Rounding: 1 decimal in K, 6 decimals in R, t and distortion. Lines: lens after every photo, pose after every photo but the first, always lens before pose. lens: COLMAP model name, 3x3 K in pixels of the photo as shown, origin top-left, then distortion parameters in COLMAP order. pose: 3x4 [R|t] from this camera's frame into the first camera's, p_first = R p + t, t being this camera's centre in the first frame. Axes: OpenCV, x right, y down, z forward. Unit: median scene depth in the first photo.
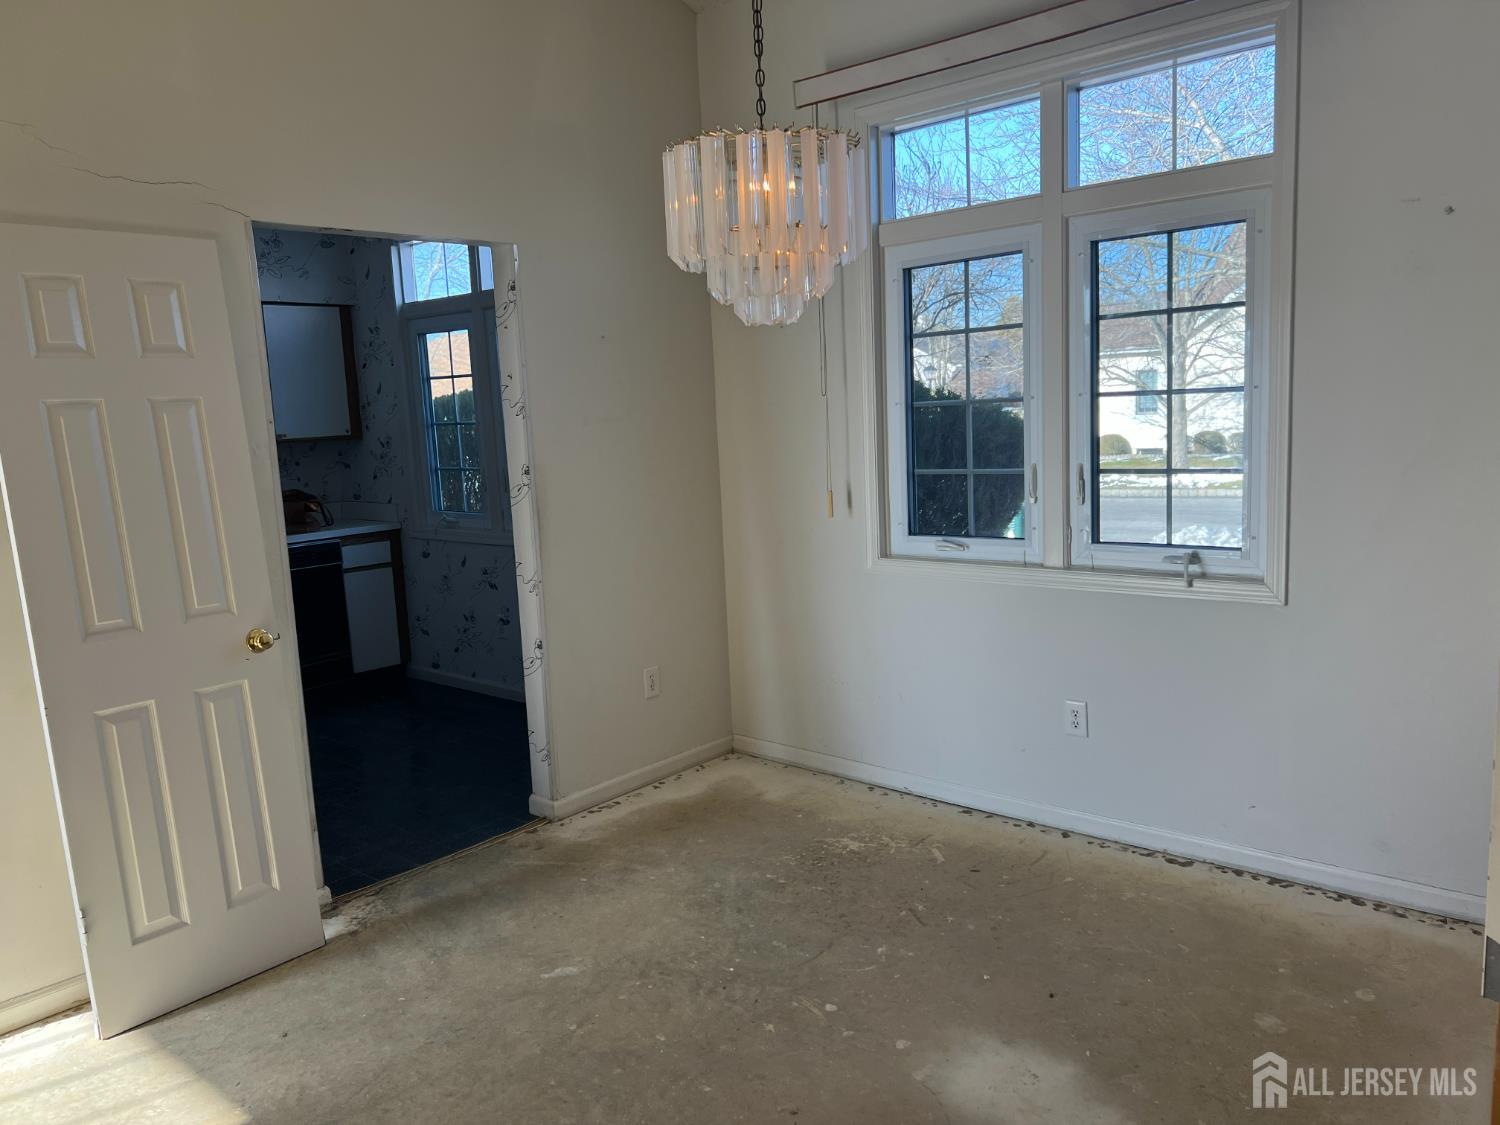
lens RADIAL K [[1128.7, 0, 754.9], [0, 1128.7, 562.8], [0, 0, 1]] dist [0.051314, -0.058013]
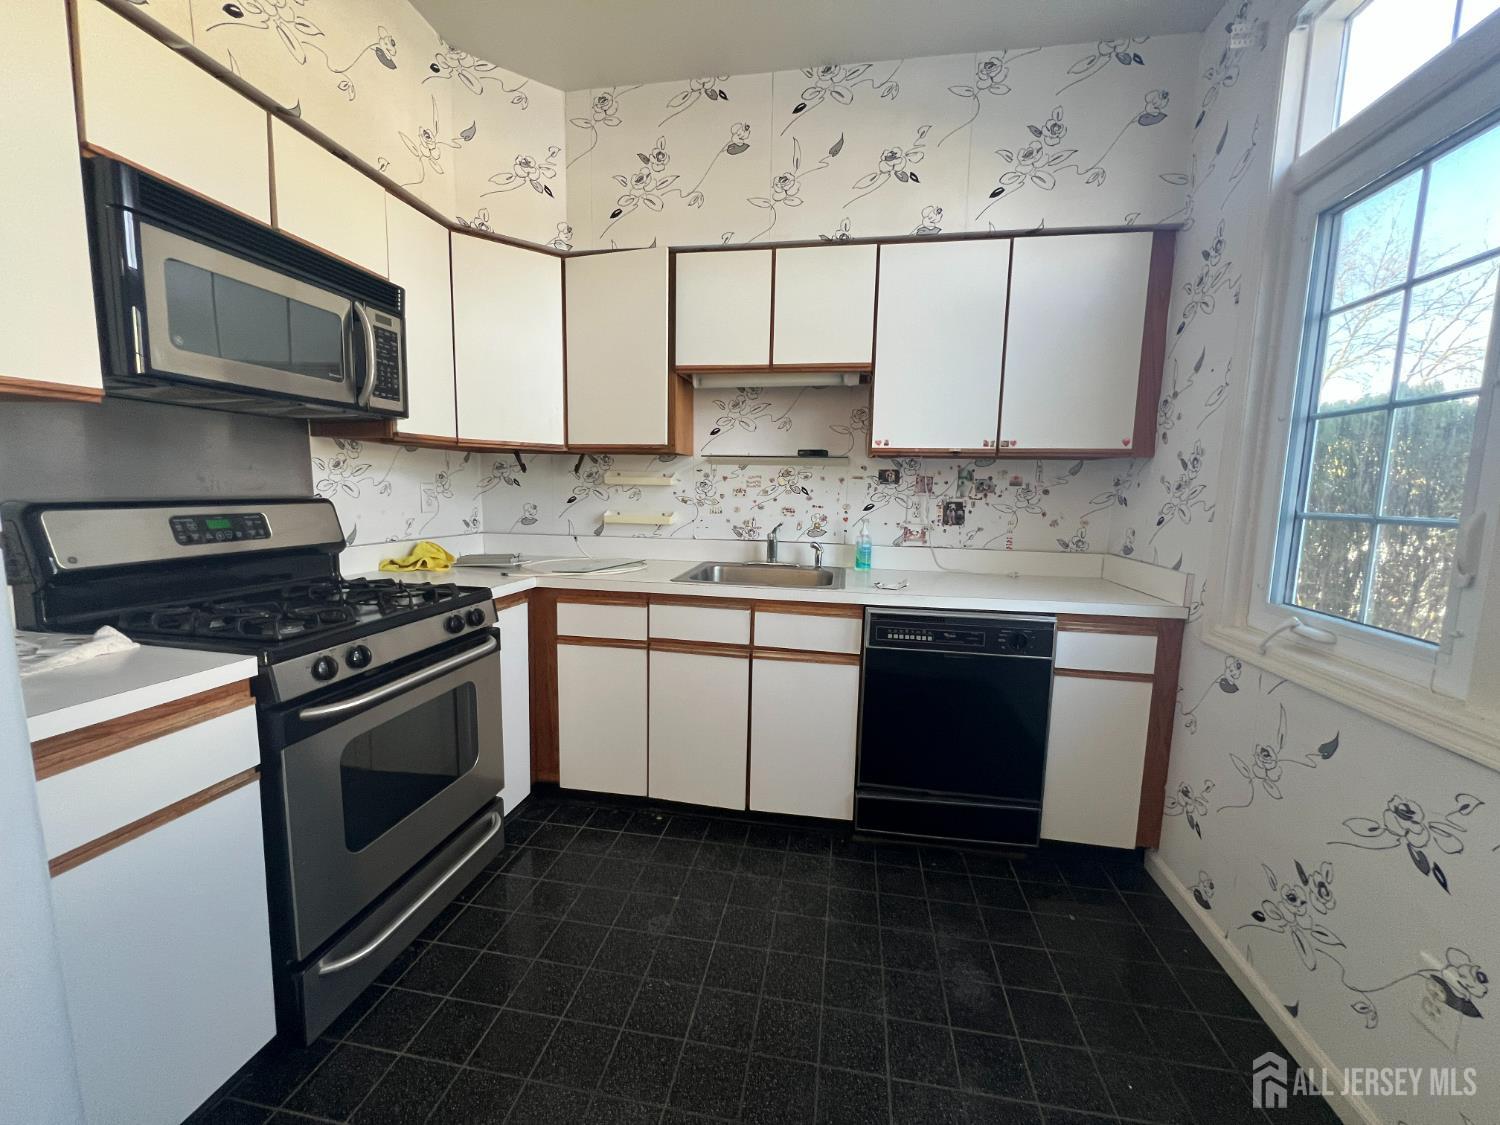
lens RADIAL K [[596.2, 0, 747.9], [0, 596.2, 560.1], [0, 0, 1]] dist [-0.001001, 0.000021]
pose [[0.519106, 0.158390, -0.839906, -0.283182], [-0.163956, 0.982883, 0.084019, -0.072354], [0.838837, 0.094093, 0.536189, 1.014841]]
